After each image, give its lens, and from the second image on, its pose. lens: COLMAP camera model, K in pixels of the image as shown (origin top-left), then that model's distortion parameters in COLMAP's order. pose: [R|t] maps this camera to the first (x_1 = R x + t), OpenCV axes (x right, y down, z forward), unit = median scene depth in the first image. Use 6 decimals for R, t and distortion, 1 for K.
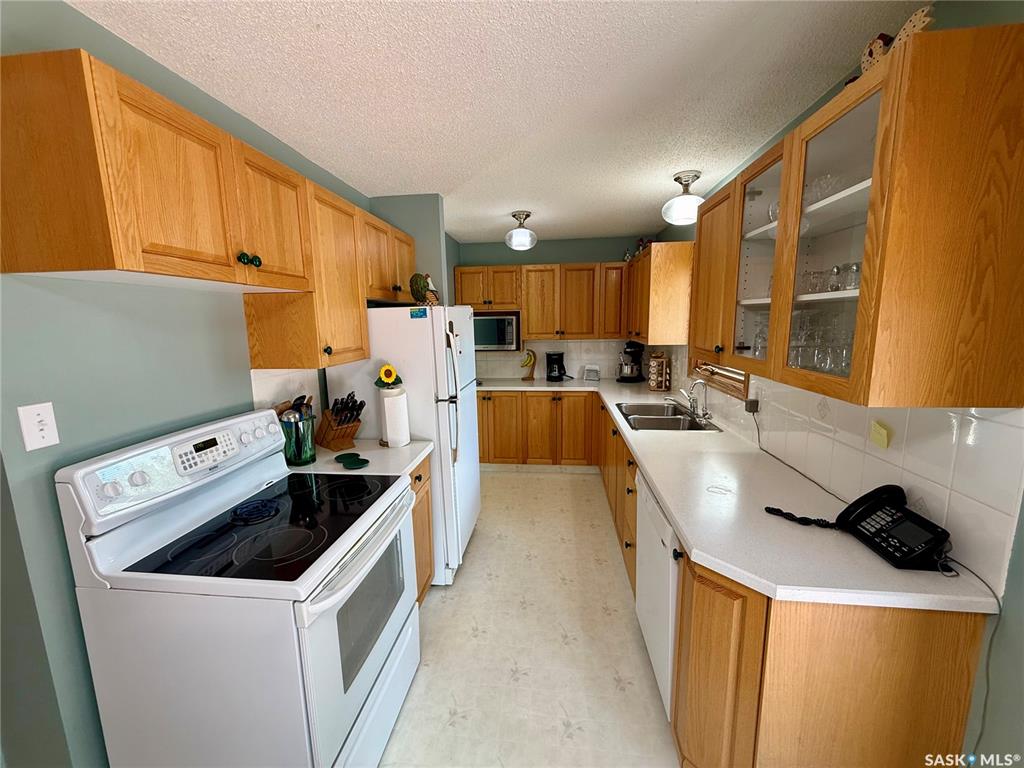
lens RADIAL K [[408.8, 0, 508.7], [0, 408.8, 386.6], [0, 0, 1]] dist [0.007833, -0.002663]
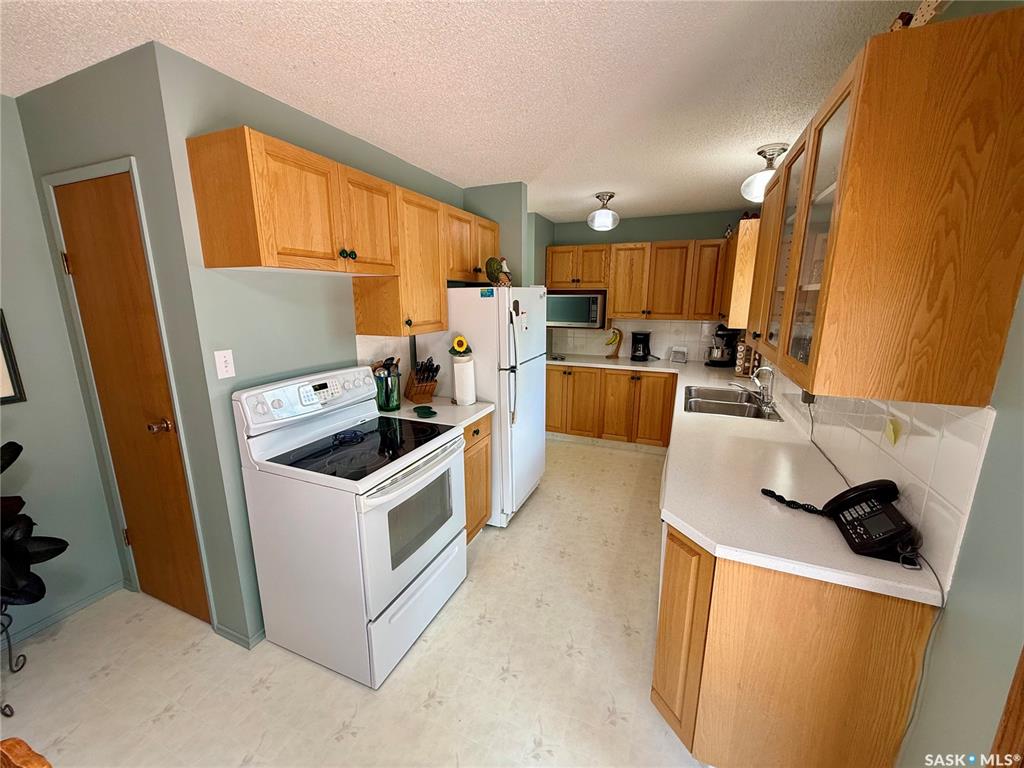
lens RADIAL K [[408.8, 0, 508.3], [0, 408.8, 387.3], [0, 0, 1]] dist [0.007833, -0.002663]
pose [[0.958166, 0.079559, -0.274933, 0.263490], [-0.062593, 0.995584, 0.069957, 0.003658], [0.279285, -0.049822, 0.958915, -0.166382]]
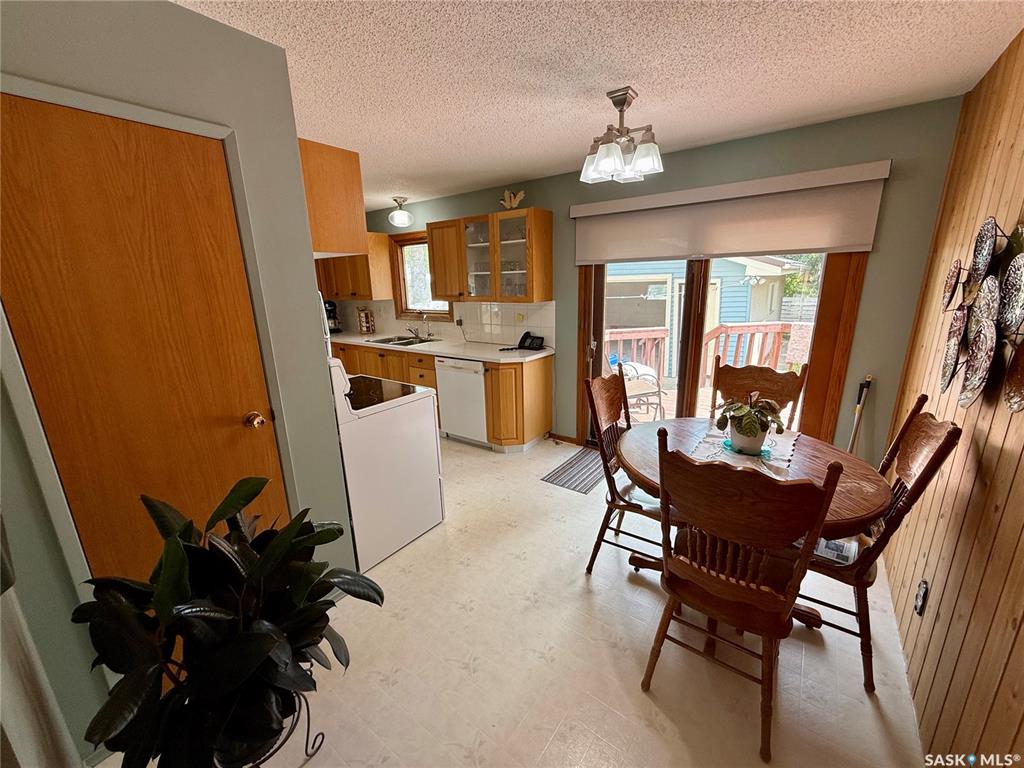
lens RADIAL K [[408.8, 0, 511.6], [0, 408.8, 384.9], [0, 0, 1]] dist [0.007833, -0.002663]
pose [[0.497701, -0.211386, 0.841195, -1.644433], [0.155365, 0.975888, 0.153310, 0.114651], [-0.853320, 0.054390, 0.518543, -0.468778]]
